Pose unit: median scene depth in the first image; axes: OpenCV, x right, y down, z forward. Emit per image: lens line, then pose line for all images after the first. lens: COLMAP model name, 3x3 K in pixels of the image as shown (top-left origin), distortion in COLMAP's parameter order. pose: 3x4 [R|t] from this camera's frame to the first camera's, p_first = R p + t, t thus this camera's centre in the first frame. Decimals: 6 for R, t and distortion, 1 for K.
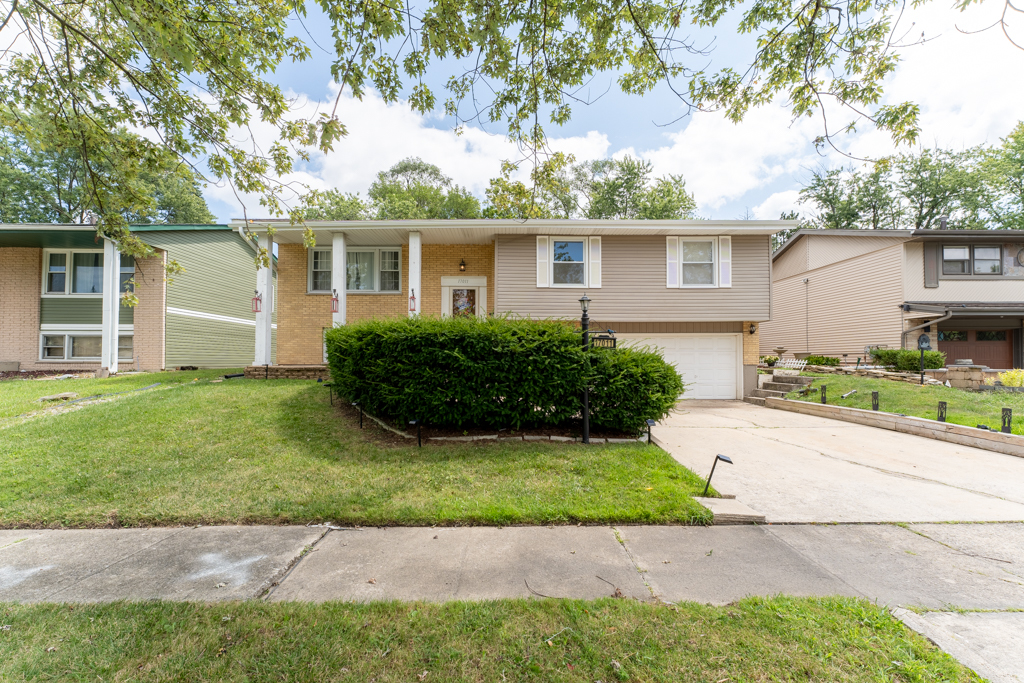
lens RADIAL K [[417.8, 0, 512.0], [0, 417.8, 341.5], [0, 0, 1]] dist [0.000051, -0.000128]
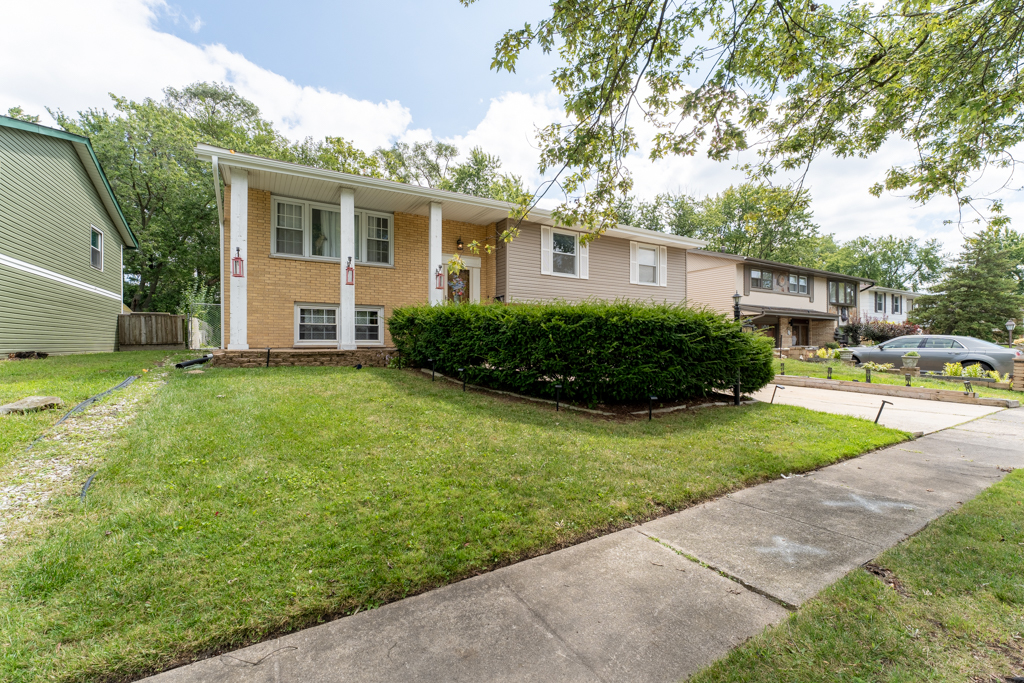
lens RADIAL K [[419.9, 0, 512.0], [0, 419.9, 341.5], [0, 0, 1]] dist [0.000221, 0.000032]
pose [[0.864465, 0.002742, 0.502685, -0.540586], [-0.023051, 0.999149, 0.034192, 0.006348], [-0.502164, -0.041145, 0.863793, 0.108790]]
